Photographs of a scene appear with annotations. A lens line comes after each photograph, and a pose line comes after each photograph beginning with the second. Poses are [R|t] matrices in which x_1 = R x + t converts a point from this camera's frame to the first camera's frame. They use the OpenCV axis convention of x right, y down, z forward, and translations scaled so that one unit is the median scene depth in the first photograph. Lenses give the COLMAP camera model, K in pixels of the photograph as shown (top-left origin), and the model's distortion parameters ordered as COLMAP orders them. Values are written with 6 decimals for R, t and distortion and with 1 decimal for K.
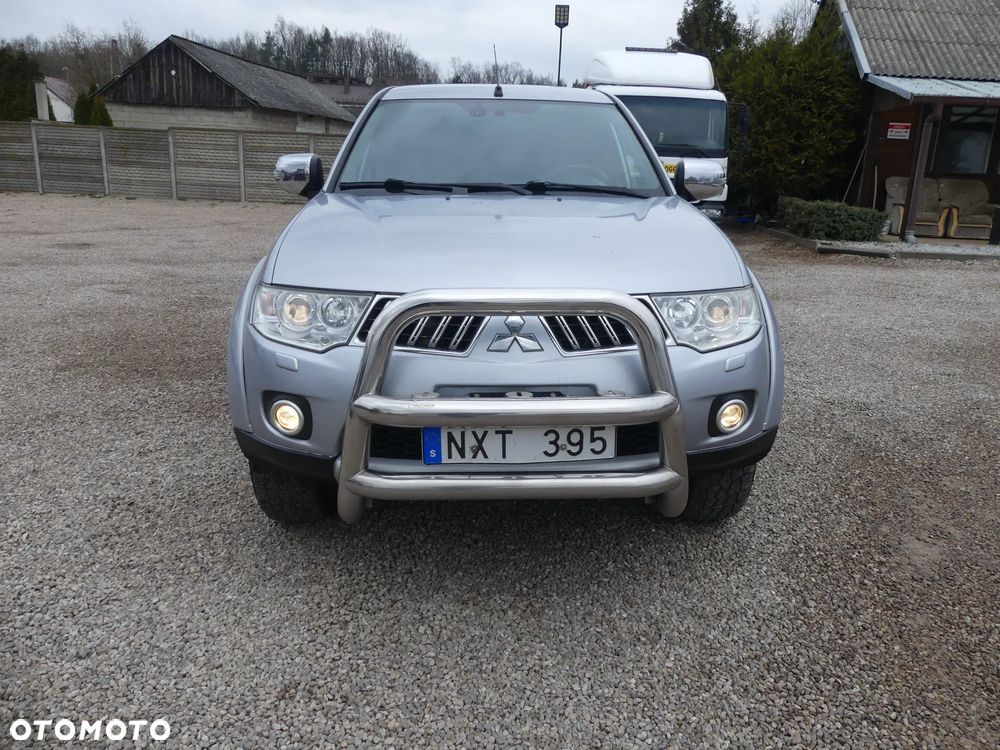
lens RADIAL K [[744.2, 0, 502.2], [0, 744.2, 371.2], [0, 0, 1]] dist [-0.015287, 0.007760]
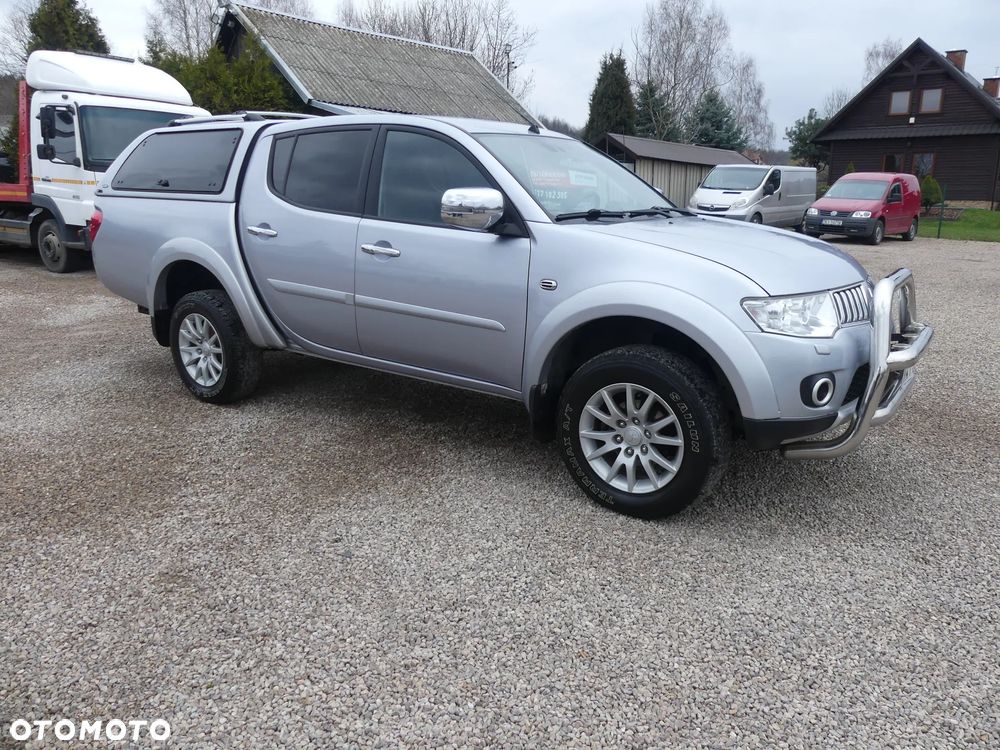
lens RADIAL K [[744.2, 0, 499.7], [0, 744.2, 371.8], [0, 0, 1]] dist [-0.015287, 0.007760]
pose [[0.630856, -0.195764, 0.750798, -1.324091], [0.203645, 0.975500, 0.083241, -0.148498], [-0.748699, 0.100383, 0.655266, 0.382616]]
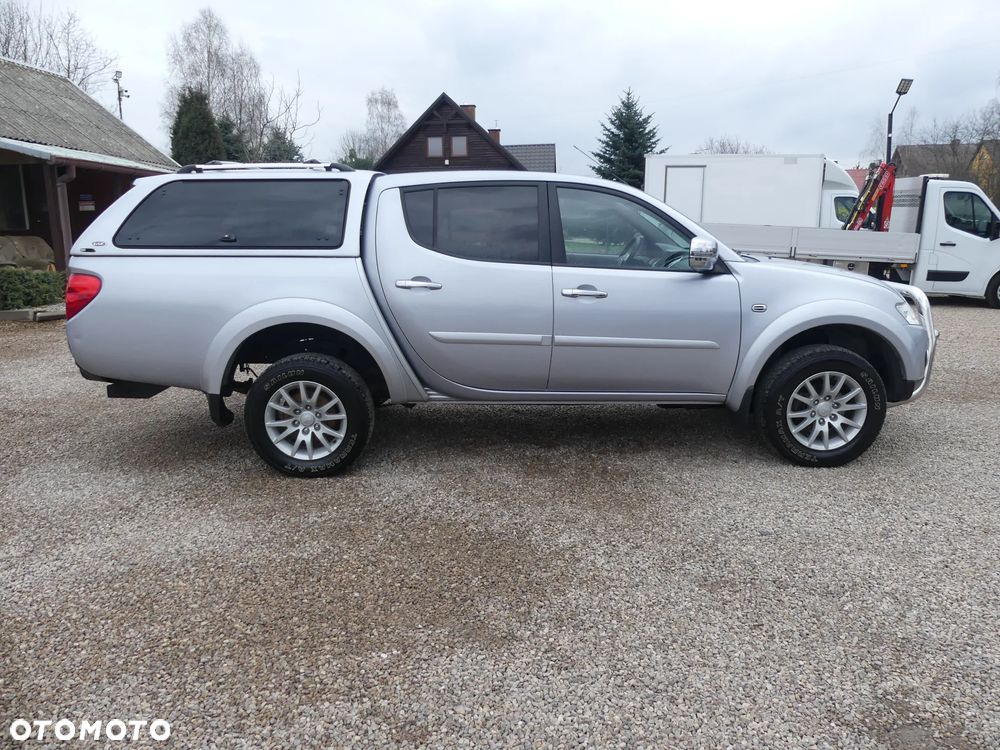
lens RADIAL K [[744.2, 0, 502.3], [0, 744.2, 375.0], [0, 0, 1]] dist [-0.015287, 0.007760]
pose [[0.059675, -0.217577, 0.974217, -1.868482], [0.270630, 0.942931, 0.194012, -0.444255], [-0.960832, 0.252074, 0.115153, 1.325550]]
